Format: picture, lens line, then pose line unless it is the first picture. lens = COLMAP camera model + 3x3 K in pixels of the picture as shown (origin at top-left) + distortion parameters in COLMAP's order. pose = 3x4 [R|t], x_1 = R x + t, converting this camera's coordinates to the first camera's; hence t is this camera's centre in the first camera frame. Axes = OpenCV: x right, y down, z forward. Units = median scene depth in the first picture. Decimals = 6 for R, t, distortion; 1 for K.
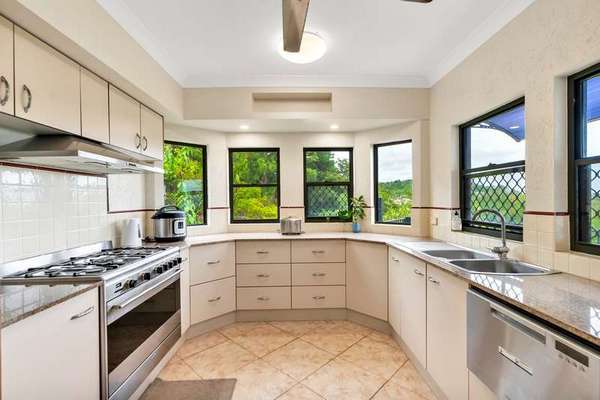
lens RADIAL K [[273.7, 0, 303.3], [0, 273.7, 202.3], [0, 0, 1]] dist [0.000769, 0.000452]
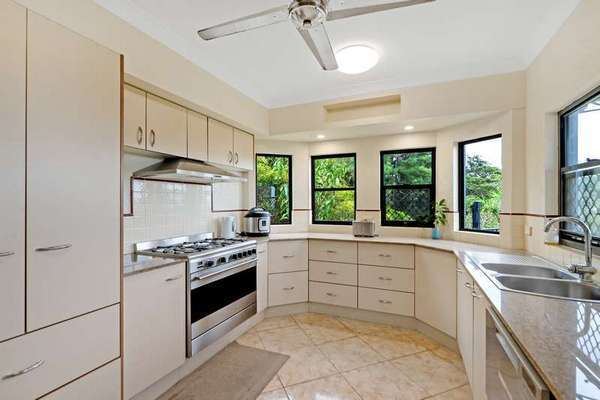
lens RADIAL K [[273.7, 0, 303.3], [0, 273.7, 202.3], [0, 0, 1]] dist [0.000769, 0.000452]
pose [[0.910266, 0.008230, -0.413941, 0.208563], [-0.011471, 0.999920, -0.005346, -0.004609], [0.413864, 0.009615, 0.910288, -0.034090]]
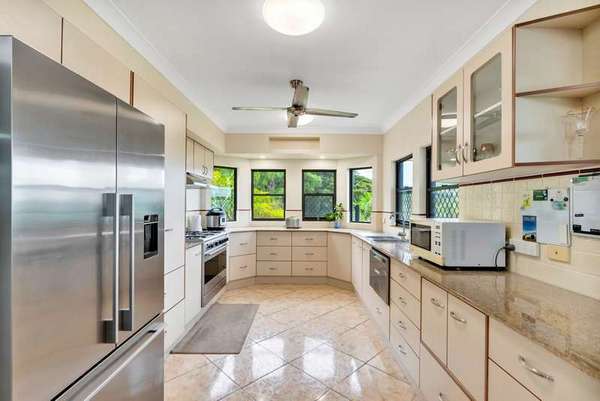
lens RADIAL K [[273.7, 0, 303.3], [0, 273.7, 202.8], [0, 0, 1]] dist [0.000769, 0.000452]
pose [[0.999572, 0.015489, -0.024800, 0.059482], [-0.015839, 0.999777, -0.013972, -0.002330], [0.024578, 0.014359, 0.999595, -0.589601]]
